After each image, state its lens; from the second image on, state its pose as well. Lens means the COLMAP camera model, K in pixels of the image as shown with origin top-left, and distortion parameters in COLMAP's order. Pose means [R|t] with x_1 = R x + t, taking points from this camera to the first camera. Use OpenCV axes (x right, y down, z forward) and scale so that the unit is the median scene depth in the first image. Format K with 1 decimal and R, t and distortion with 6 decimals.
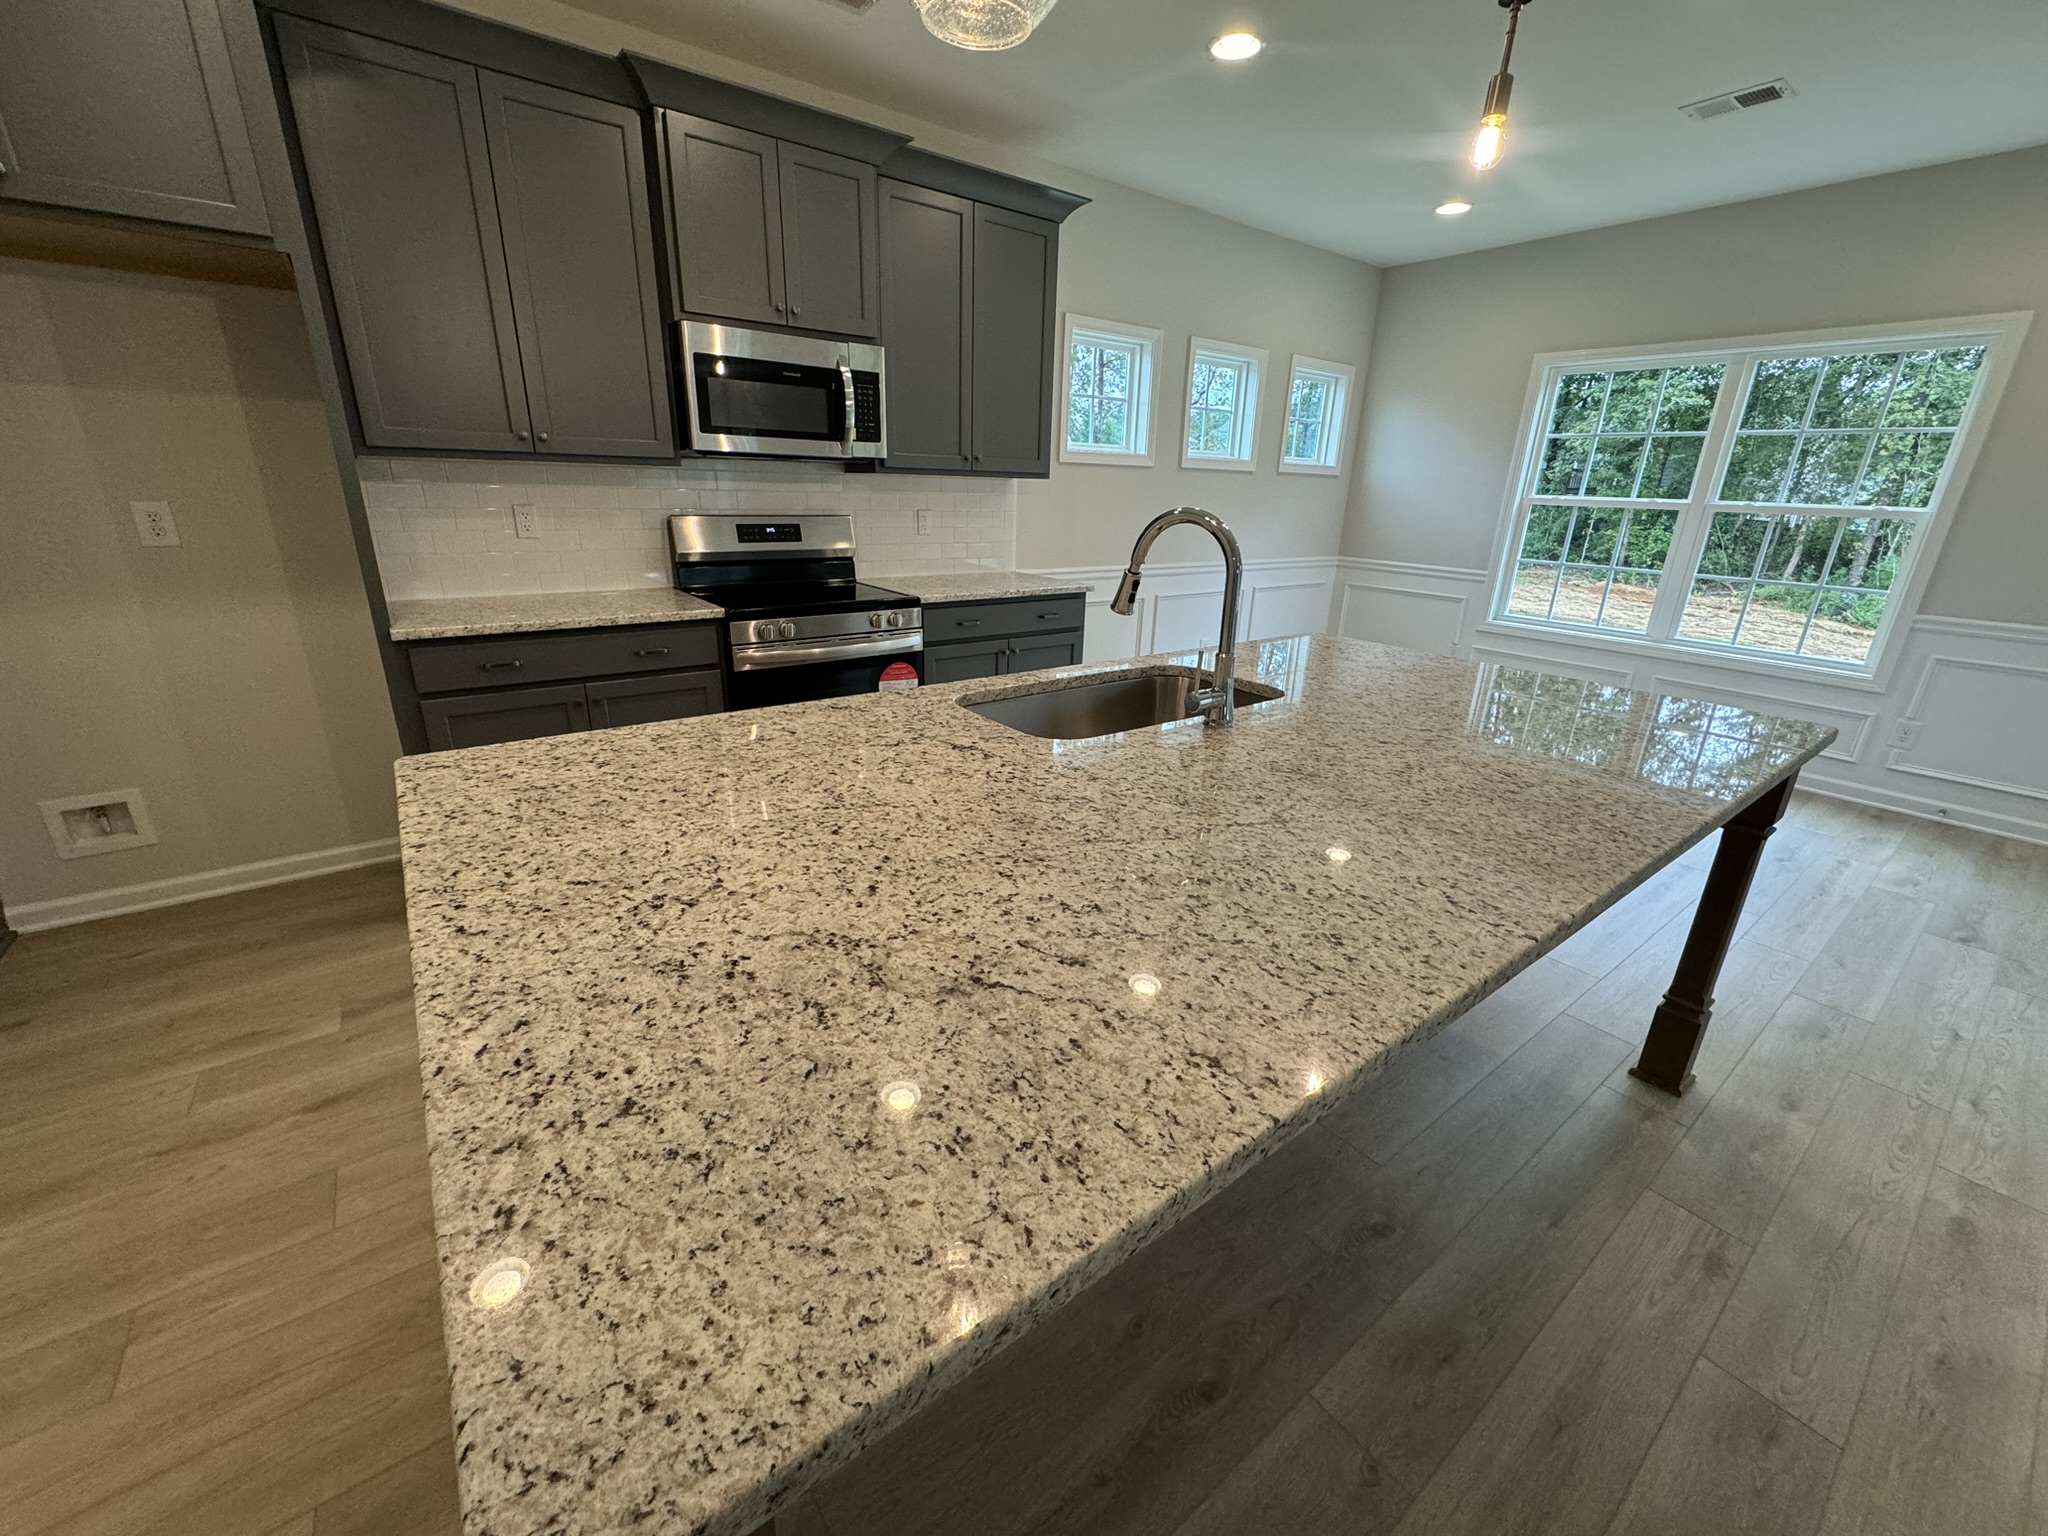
lens RADIAL K [[814.5, 0, 1024.6], [0, 814.5, 765.1], [0, 0, 1]] dist [-0.001890, 0.000359]
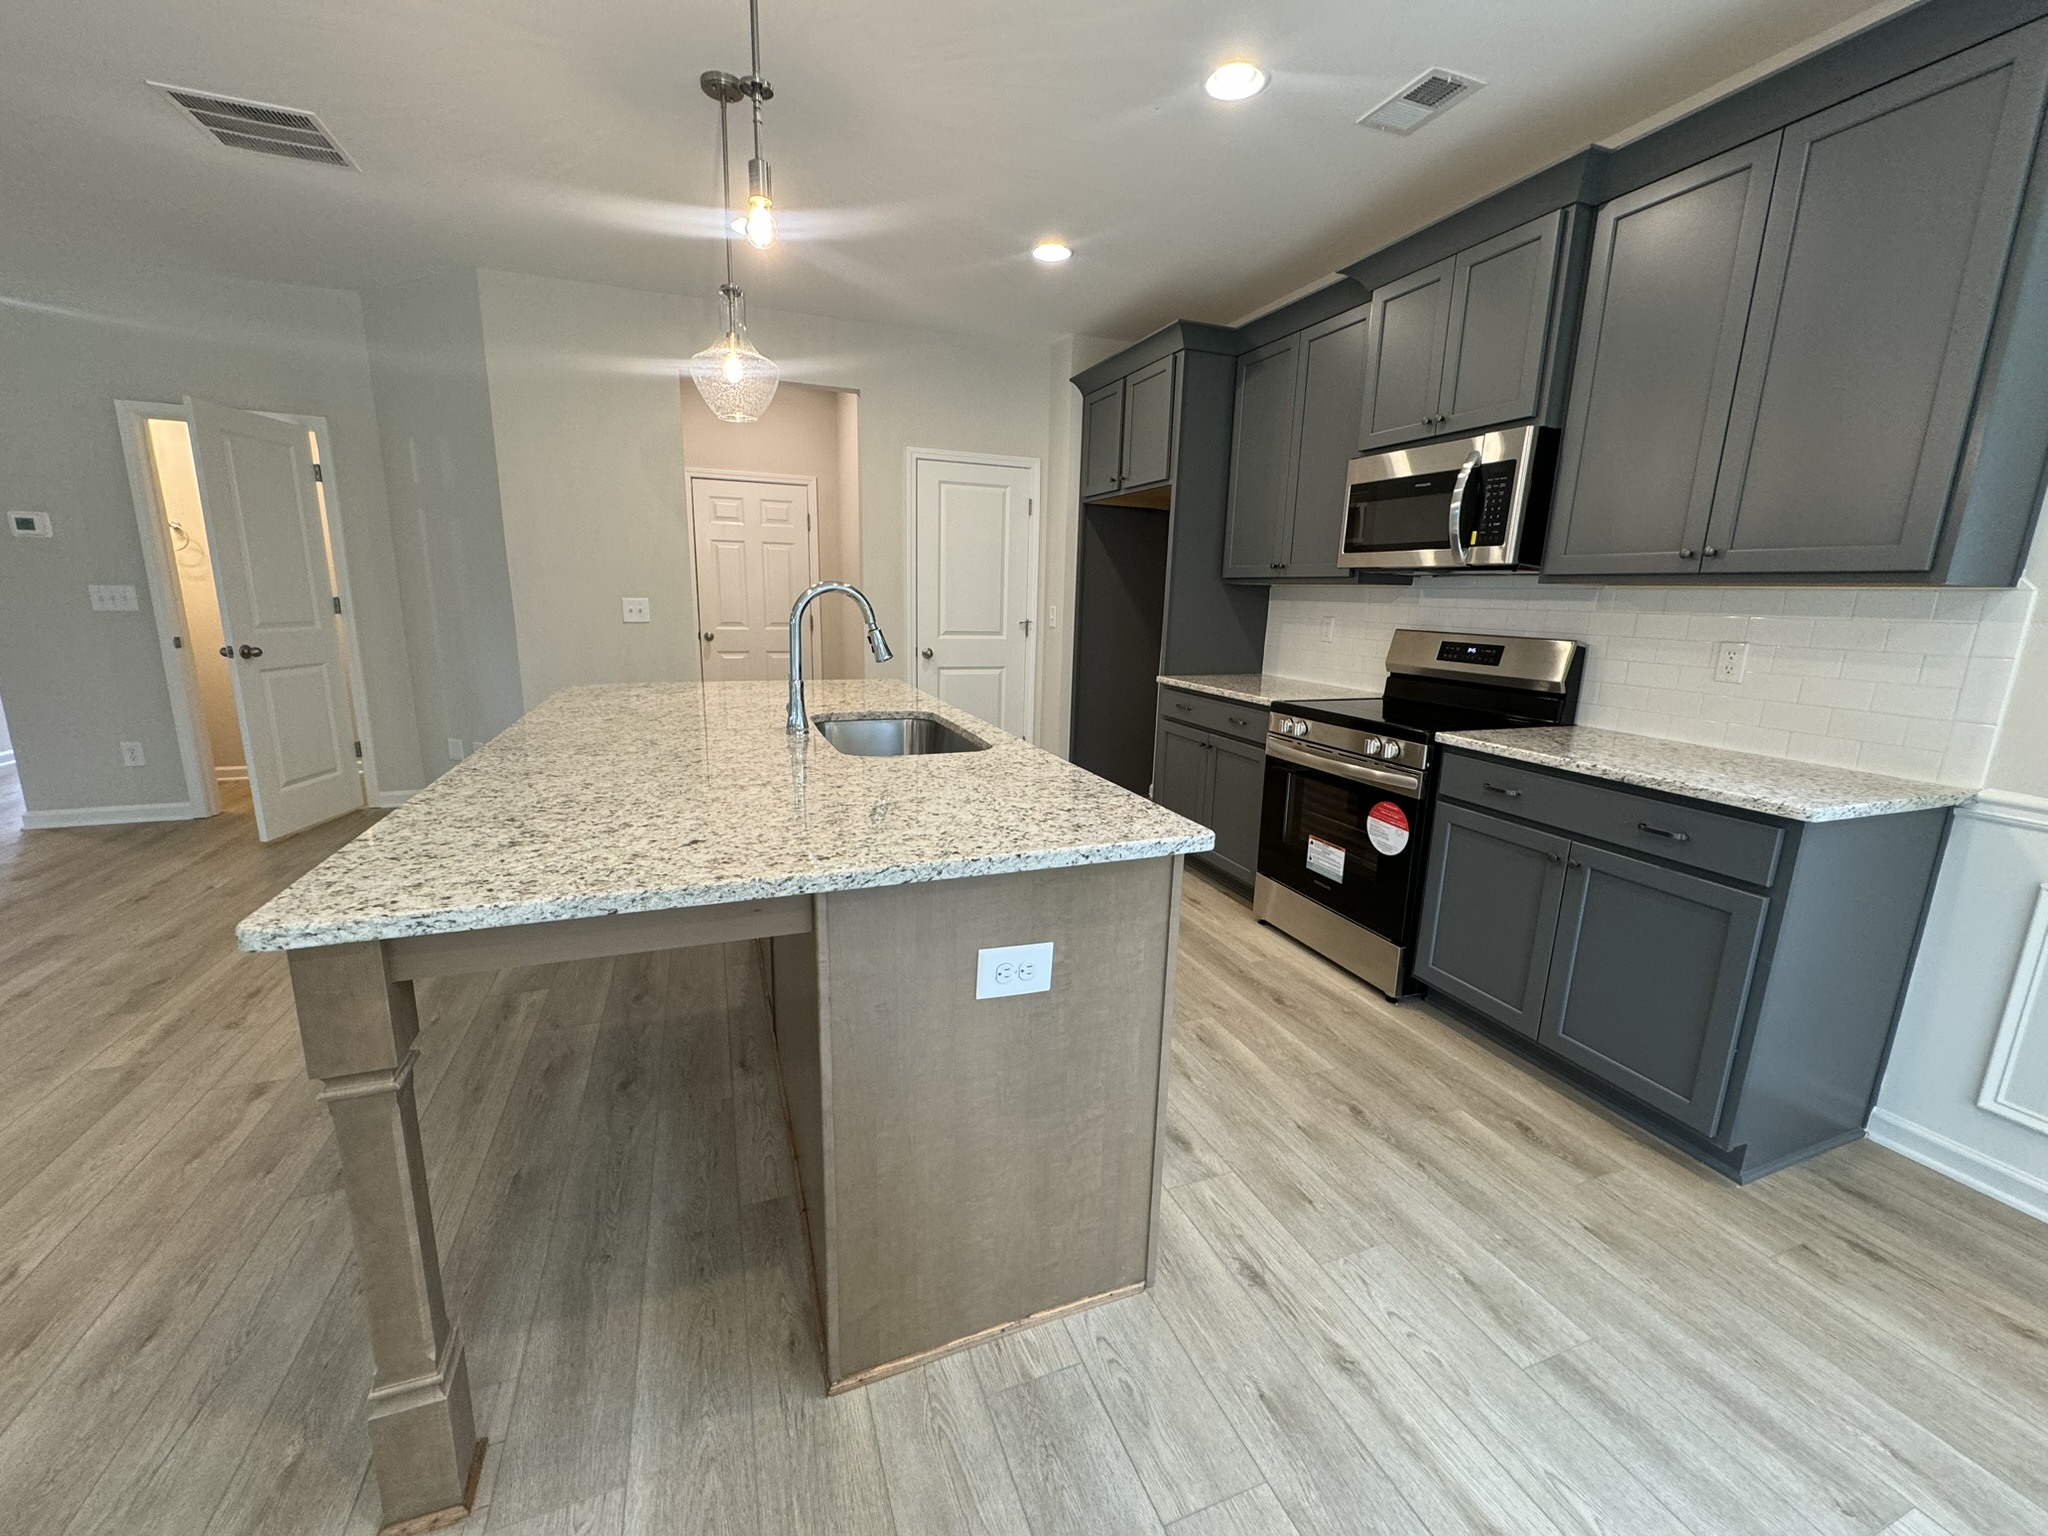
lens RADIAL K [[814.5, 0, 1024.6], [0, 814.5, 765.1], [0, 0, 1]] dist [-0.001890, 0.000359]
pose [[-0.275663, 0.162235, -0.947465, 0.849905], [-0.347685, 0.902093, 0.255624, -0.286060], [0.896173, 0.399885, -0.192267, 0.961156]]
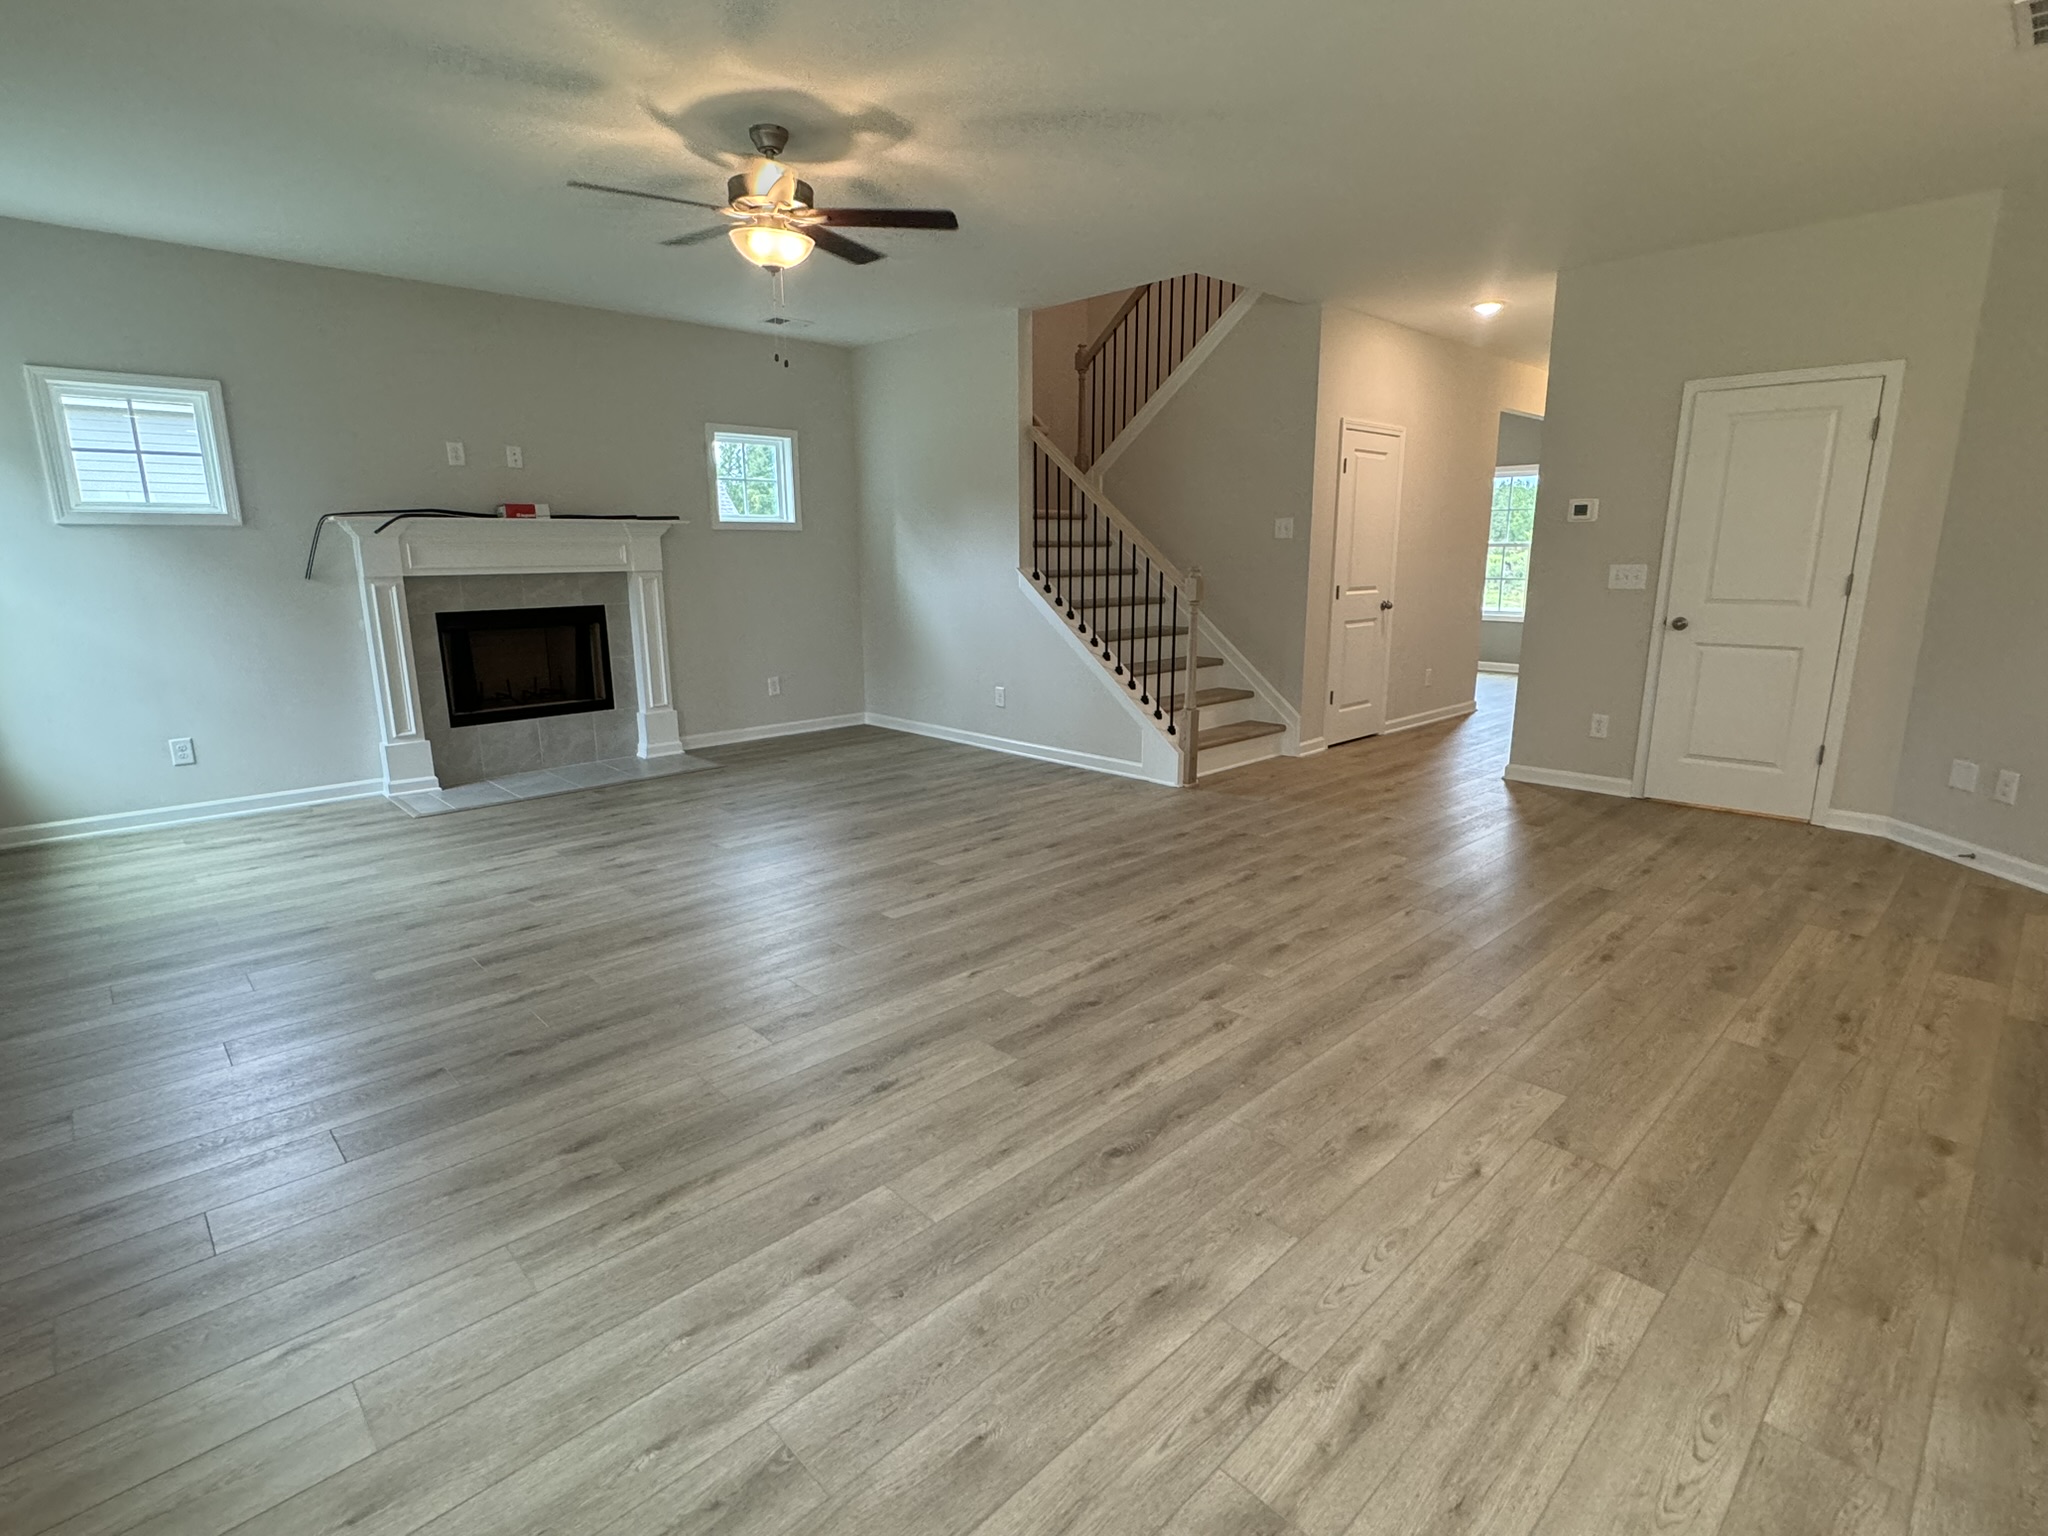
lens RADIAL K [[1003.8, 0, 1022.1], [0, 1003.8, 773.7], [0, 0, 1]] dist [0.000549, 0.000136]
pose [[-0.992935, 0.000396, -0.118656, 1.228612], [-0.062245, 0.849620, 0.523709, -0.211498], [0.101020, 0.527395, -0.843593, 0.750535]]
